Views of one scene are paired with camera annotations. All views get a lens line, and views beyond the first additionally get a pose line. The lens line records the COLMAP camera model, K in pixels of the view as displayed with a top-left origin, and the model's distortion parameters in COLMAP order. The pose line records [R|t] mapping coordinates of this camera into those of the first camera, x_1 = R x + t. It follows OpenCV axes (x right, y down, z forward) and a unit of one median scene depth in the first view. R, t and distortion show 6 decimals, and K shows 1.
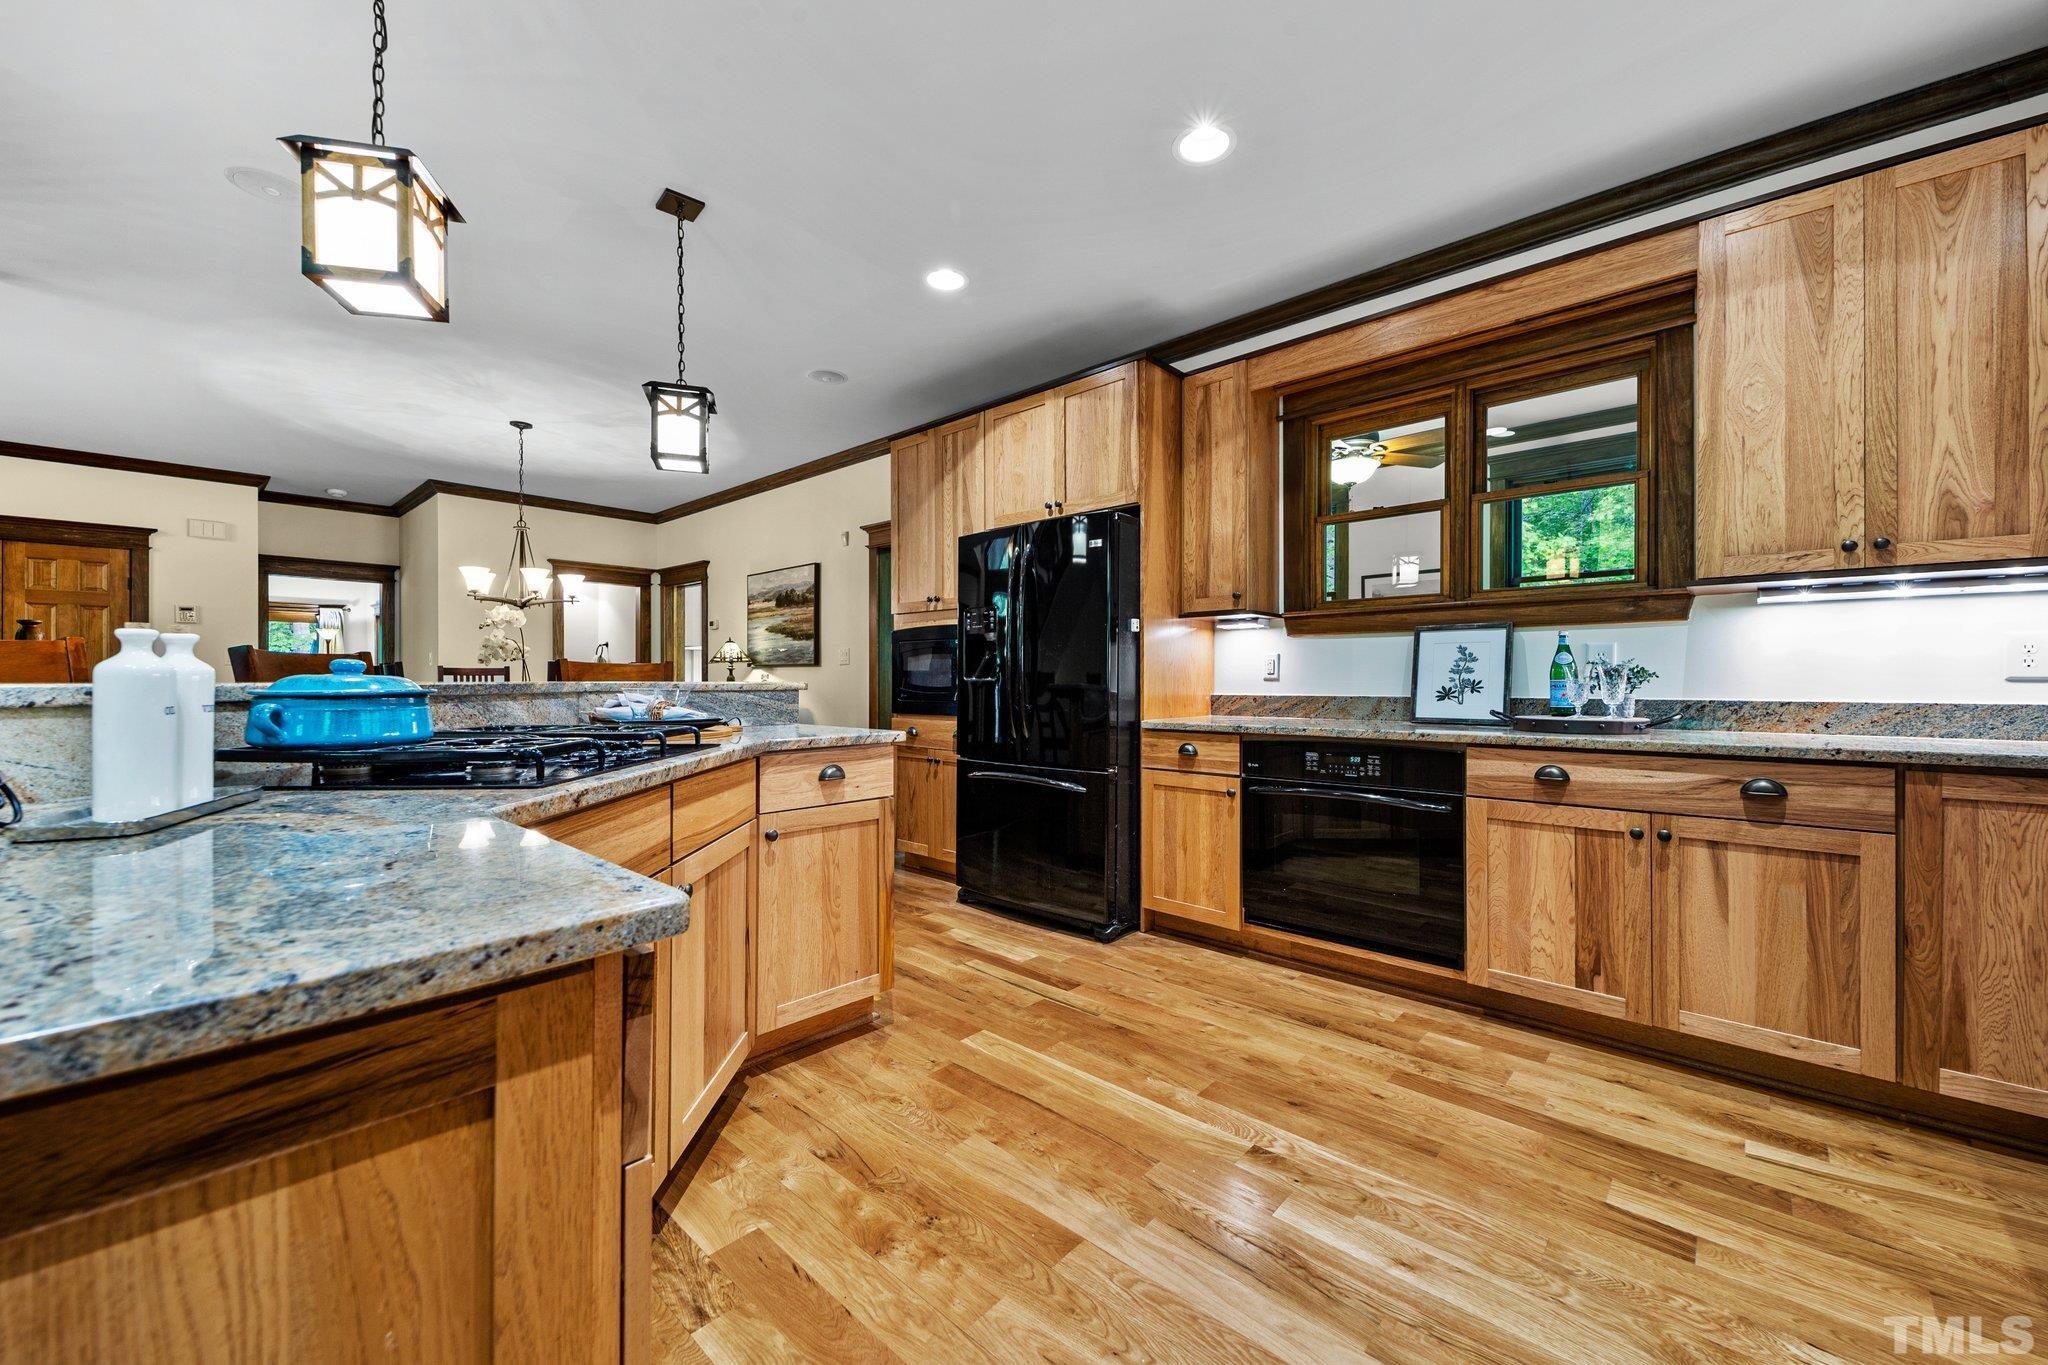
lens RADIAL K [[788.5, 0, 1019.3], [0, 788.5, 678.1], [0, 0, 1]] dist [-0.005673, 0.000618]
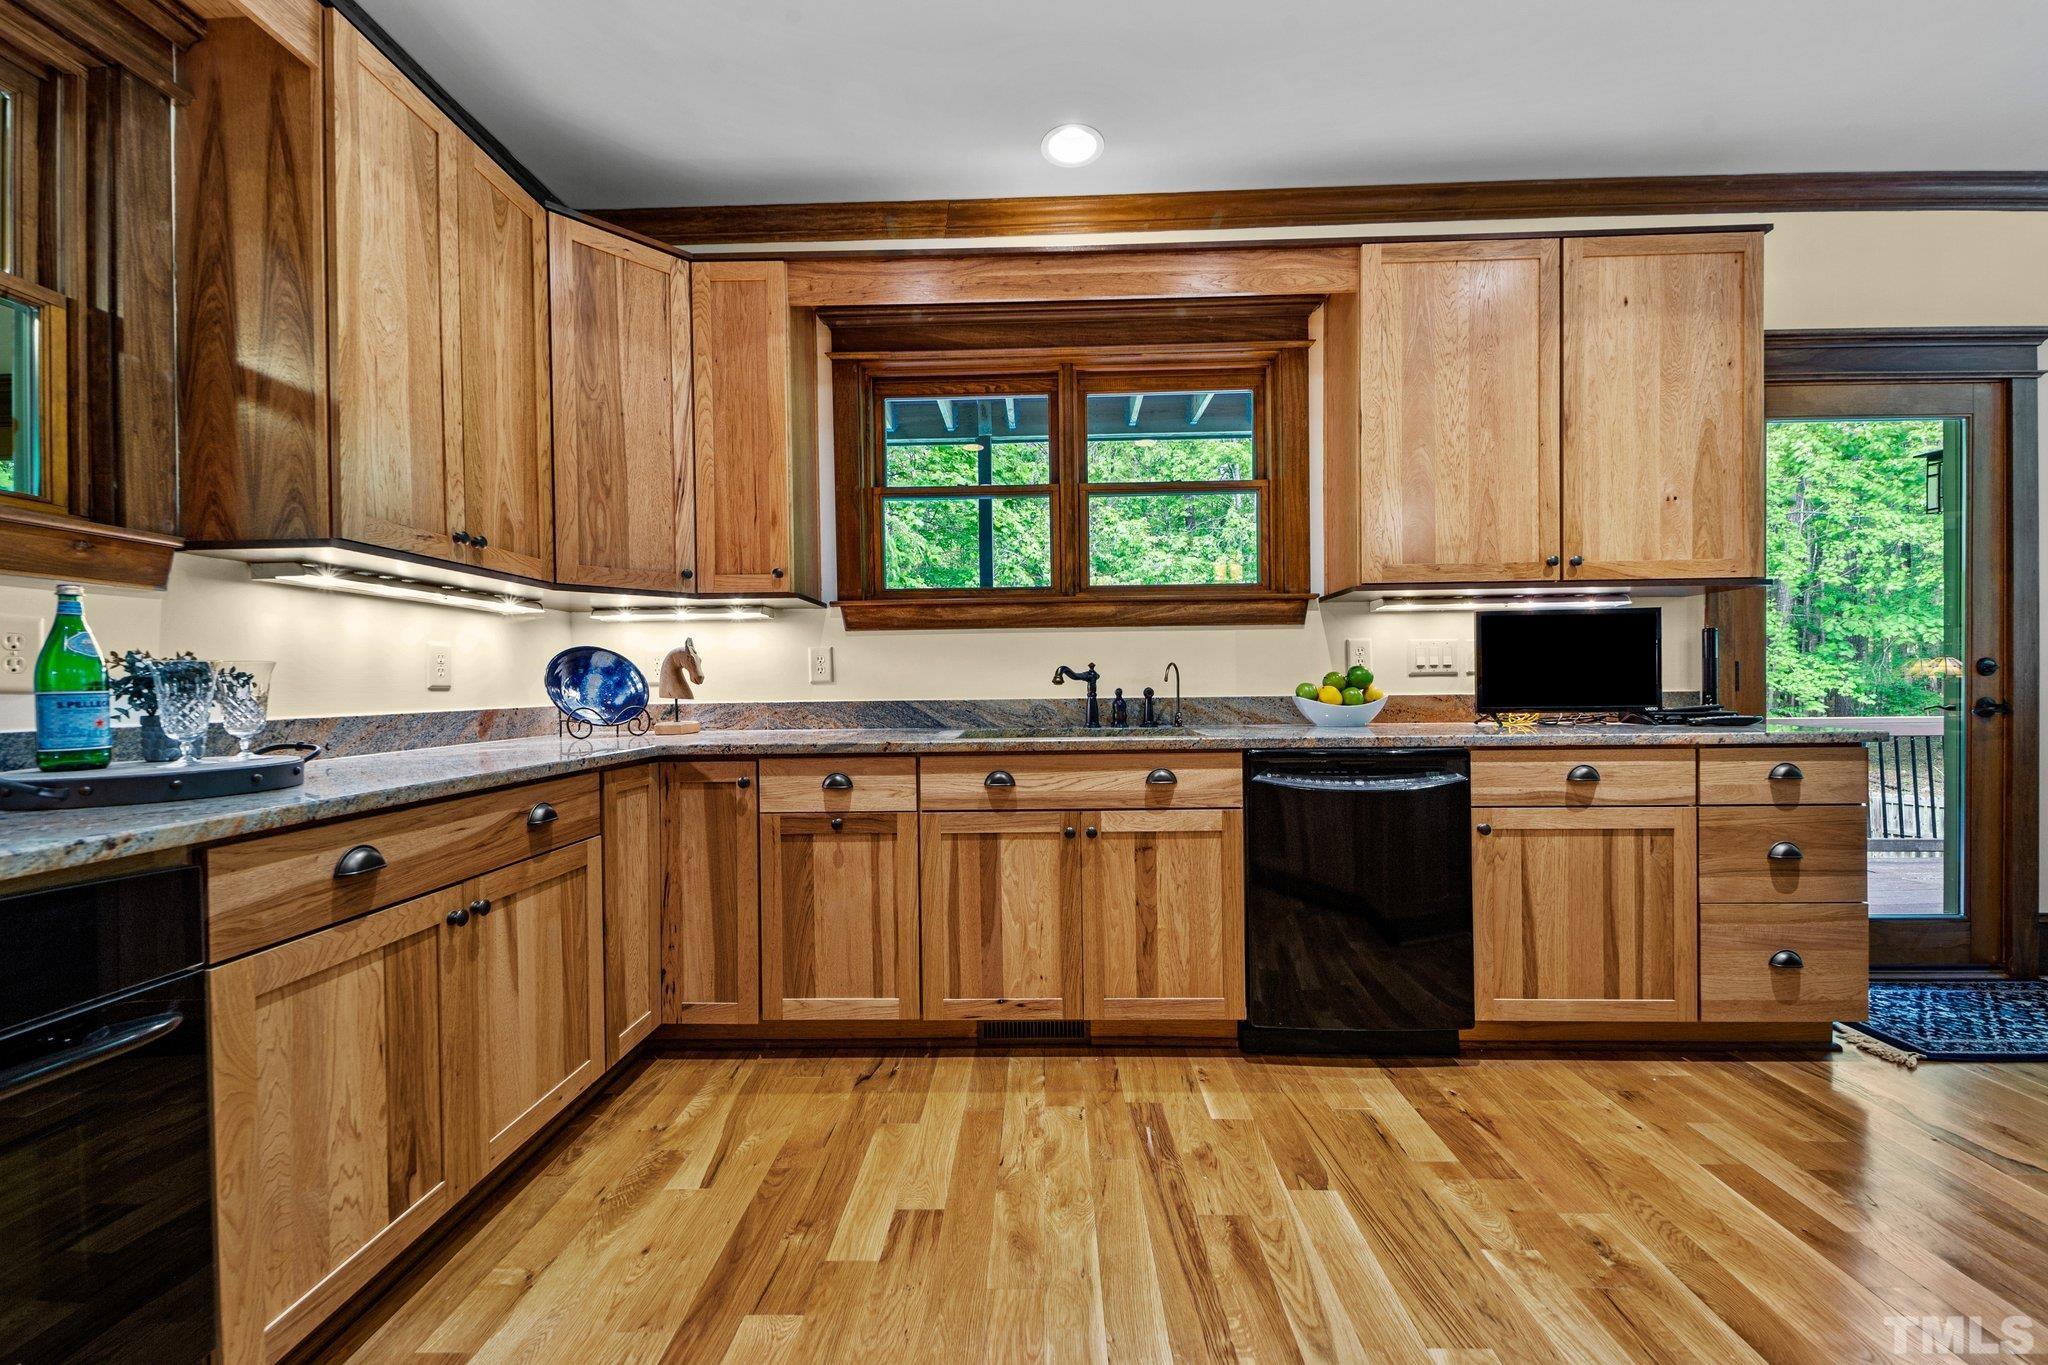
lens RADIAL K [[788.5, 0, 1025.8], [0, 788.5, 691.7], [0, 0, 1]] dist [-0.005673, 0.000618]
pose [[-0.658980, 0.000266, 0.752160, -0.029628], [0.012135, 0.999874, 0.010278, 0.005091], [-0.752062, 0.015900, -0.658900, 1.042482]]
